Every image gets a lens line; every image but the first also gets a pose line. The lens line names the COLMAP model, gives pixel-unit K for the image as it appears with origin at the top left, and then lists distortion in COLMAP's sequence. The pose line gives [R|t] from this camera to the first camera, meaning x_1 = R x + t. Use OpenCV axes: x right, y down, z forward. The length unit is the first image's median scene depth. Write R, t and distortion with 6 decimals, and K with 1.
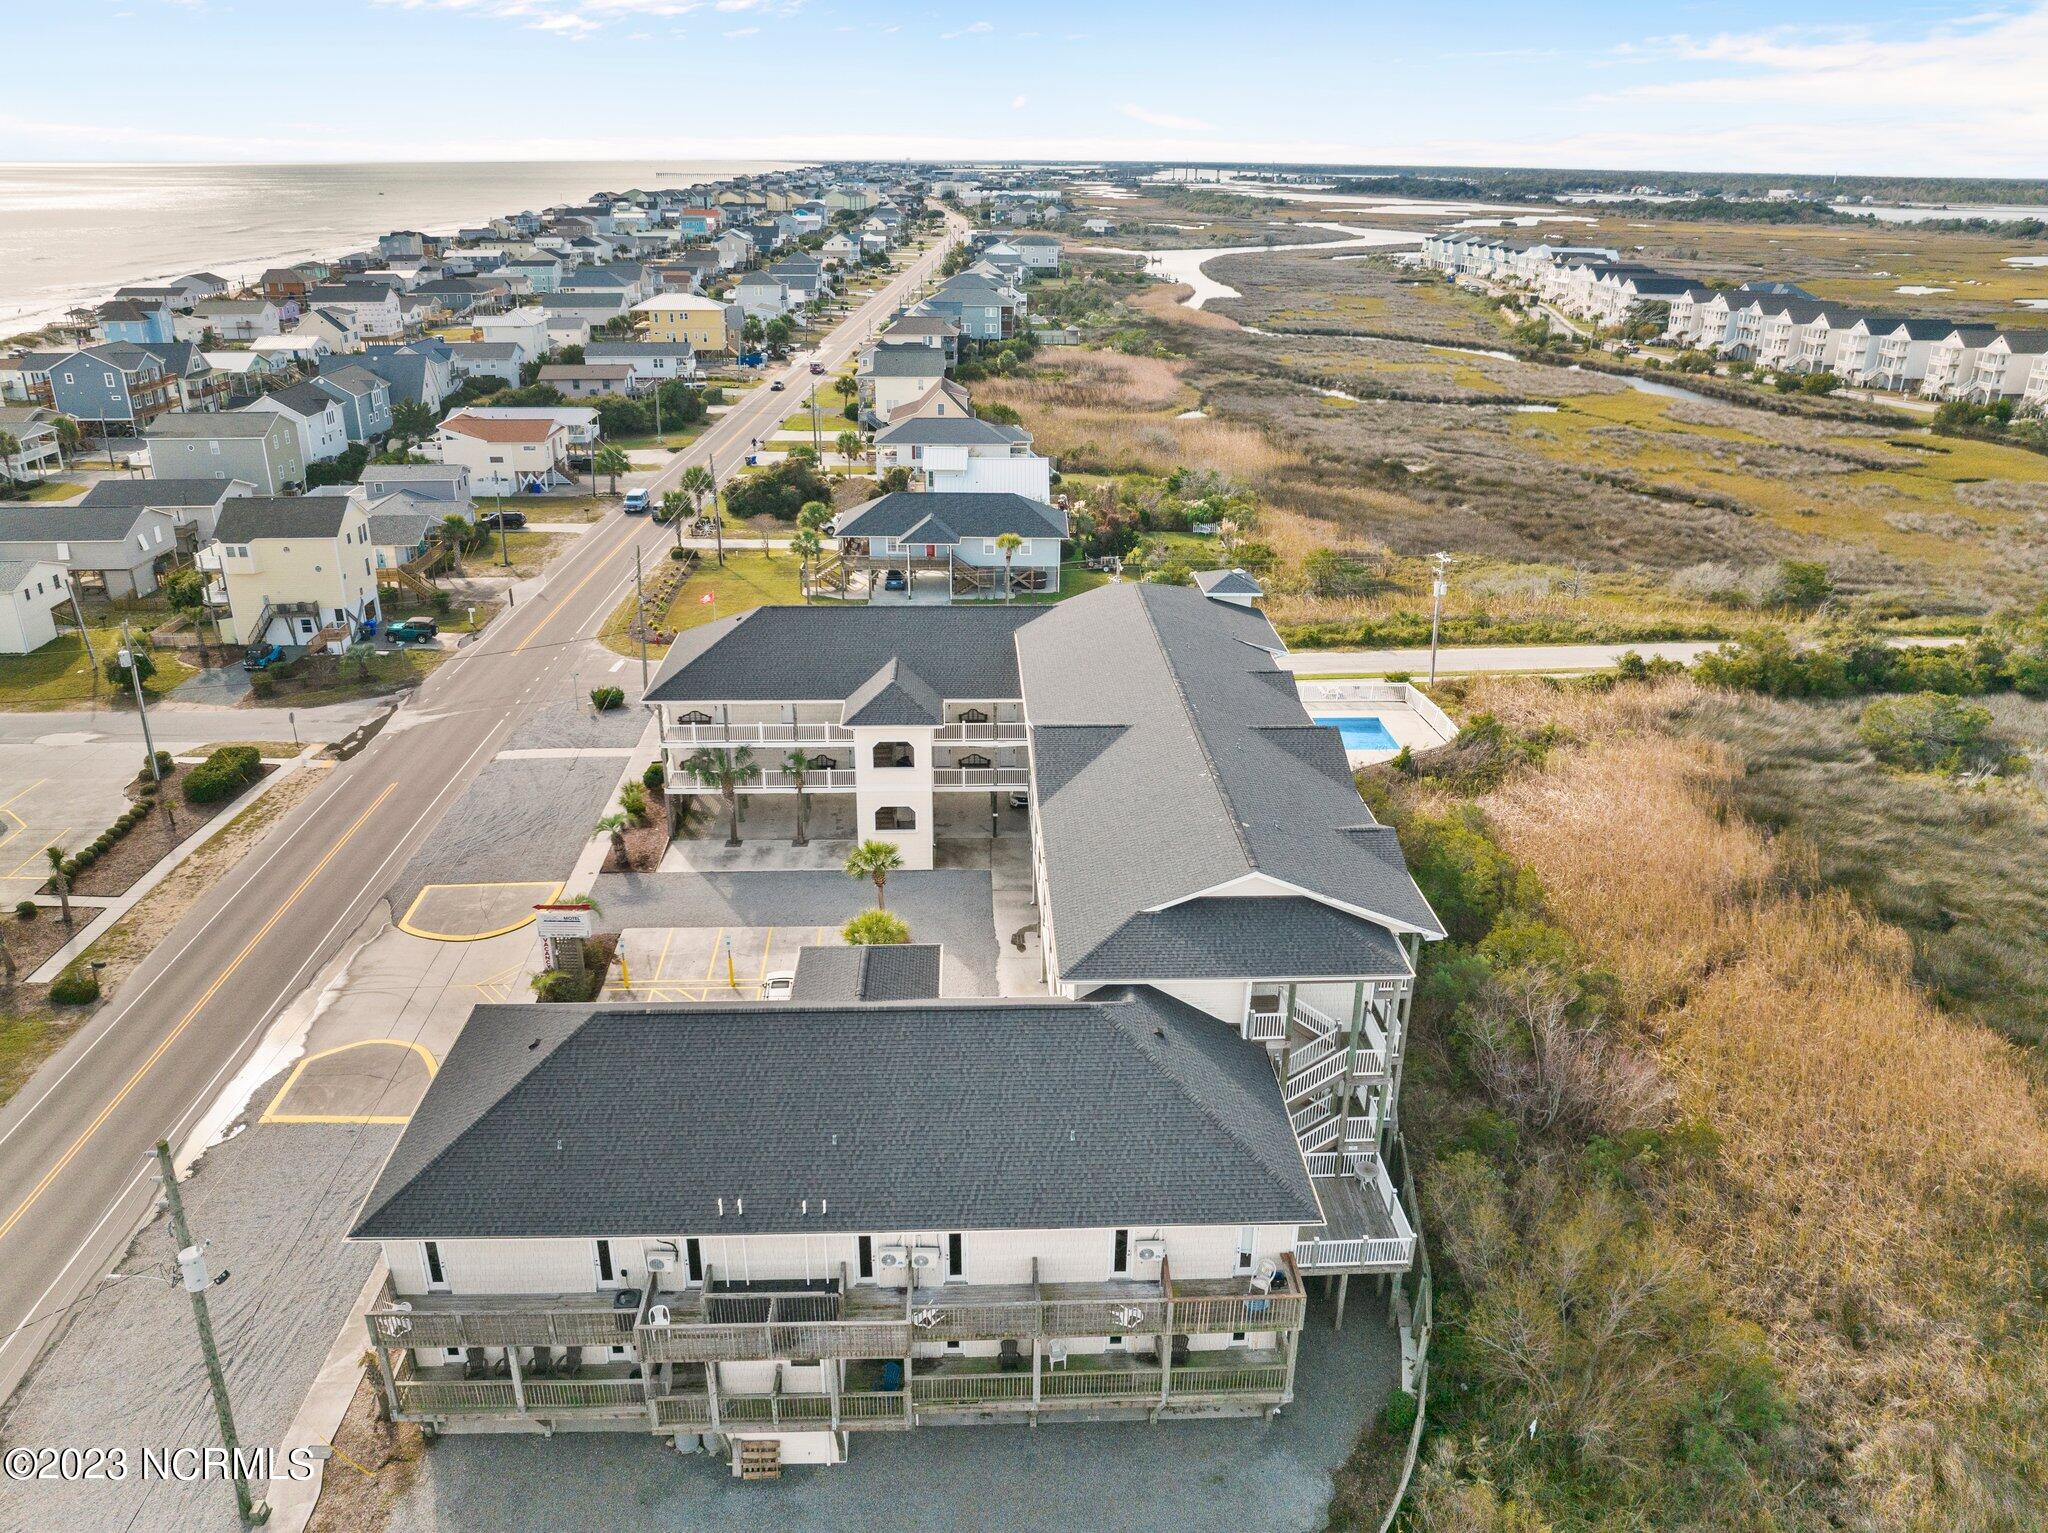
lens RADIAL K [[1446.3, 0, 1024.0], [0, 1446.3, 766.5], [0, 0, 1]] dist [-0.030537, 0.003503]
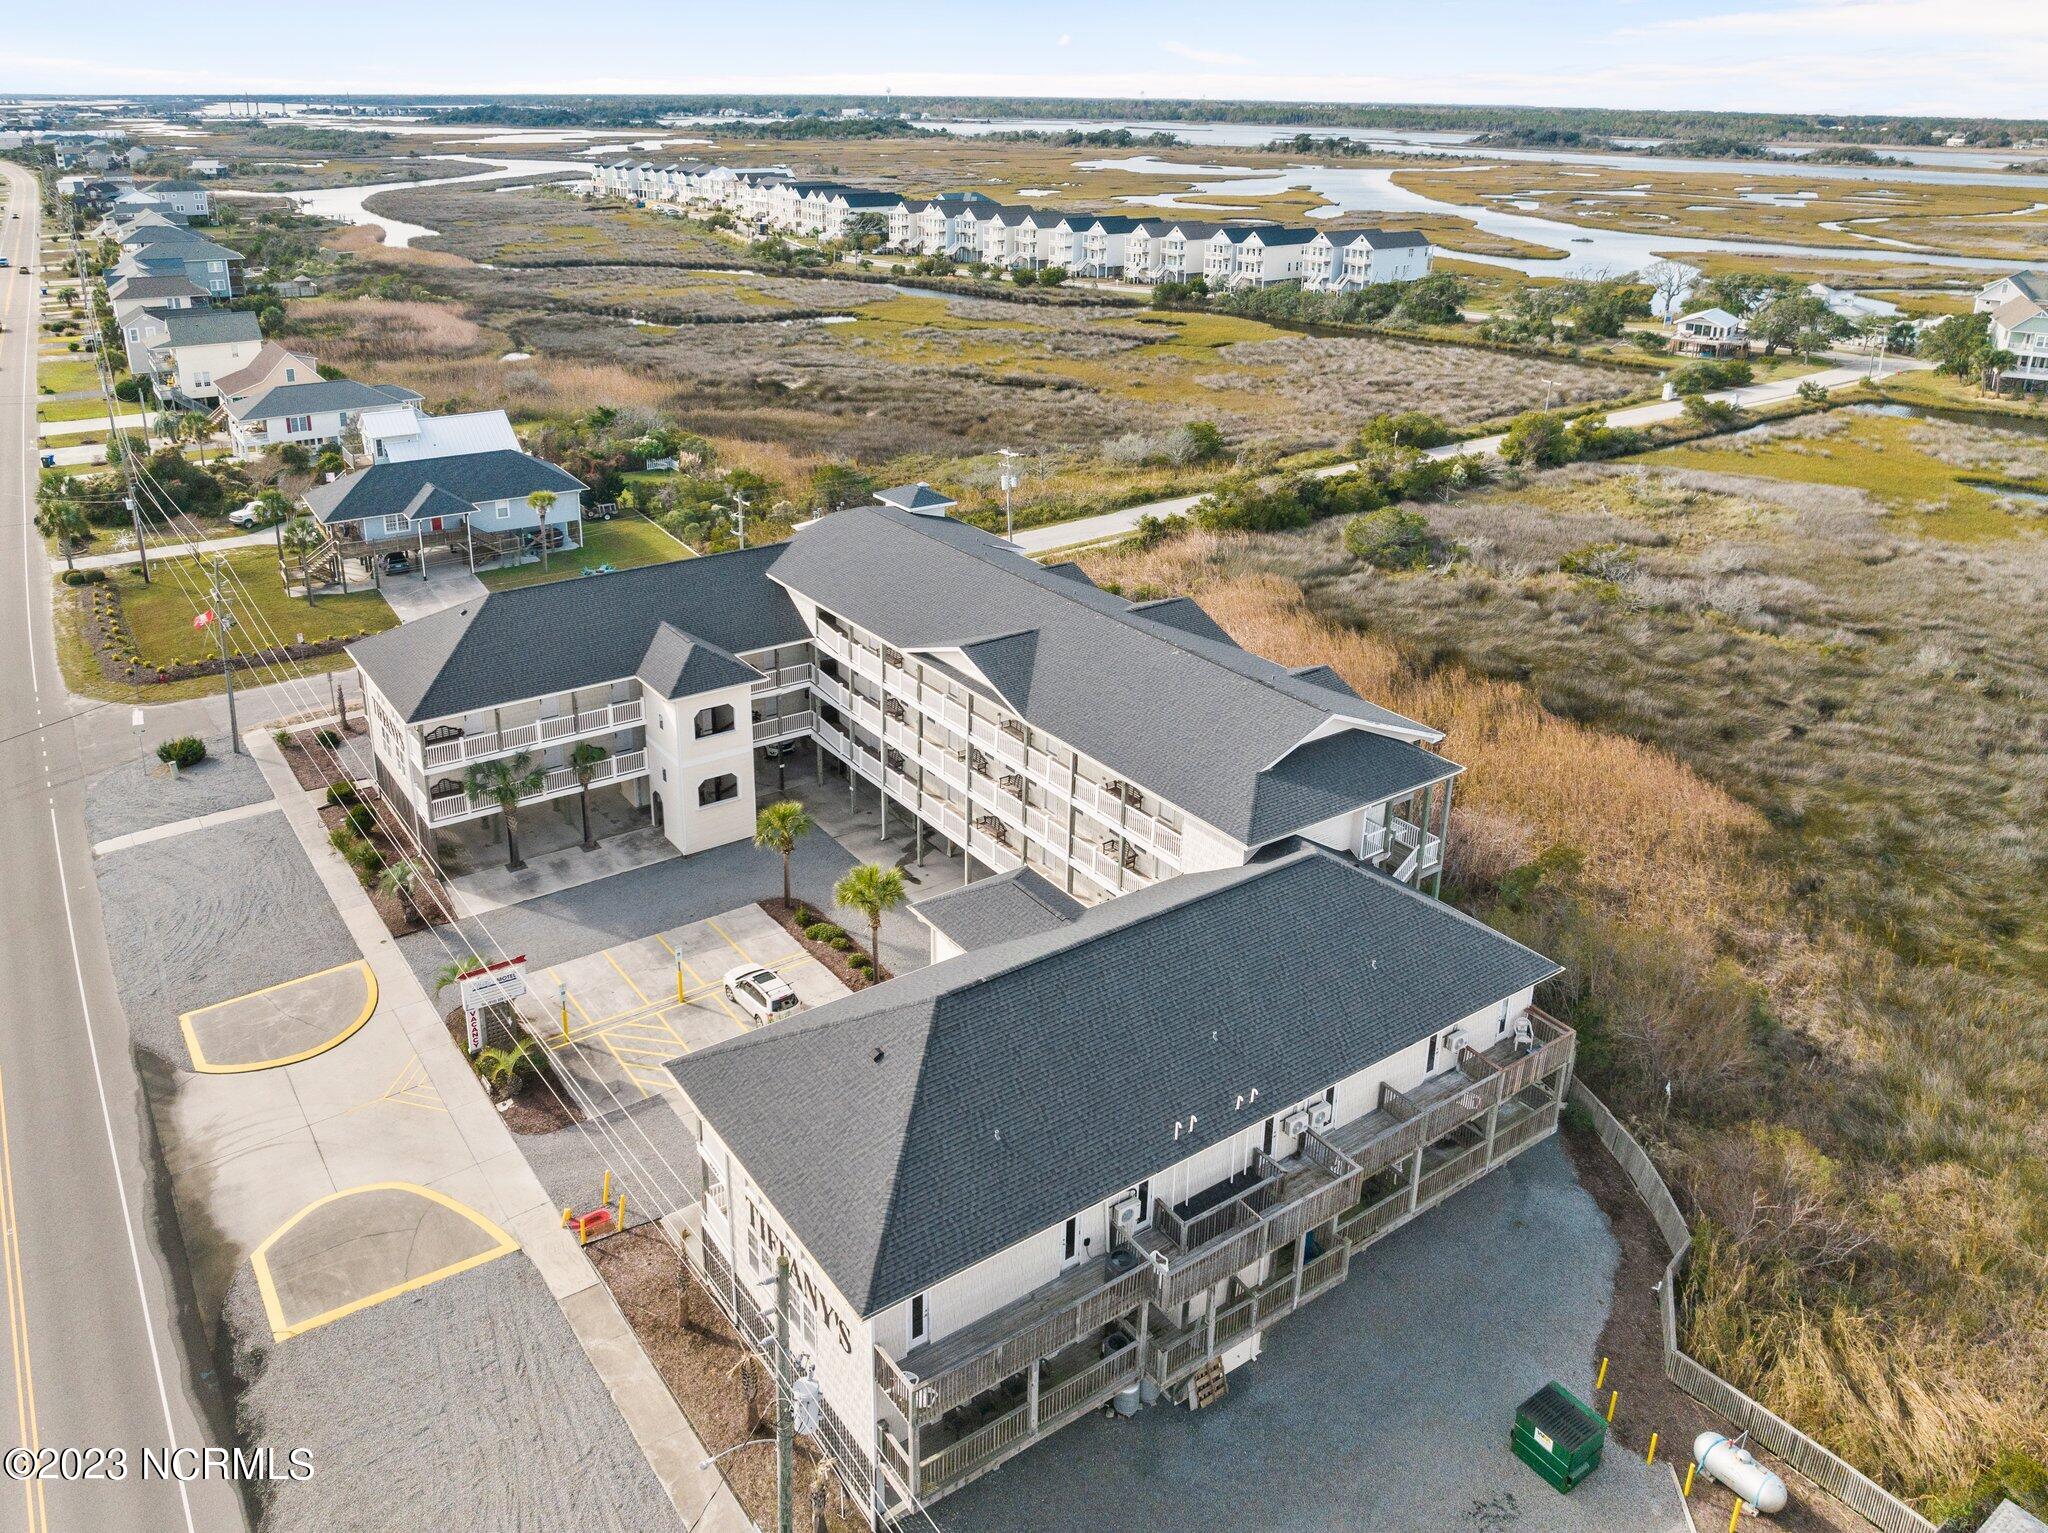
lens RADIAL K [[1498.7, 0, 1014.4], [0, 1498.7, 613.7], [0, 0, 1]] dist [-0.055036, 0.029325]
pose [[0.846517, -0.177603, 0.501863, -0.195691], [0.207006, 0.978335, -0.002946, -0.016127], [-0.490467, 0.106382, 0.864942, 0.034661]]
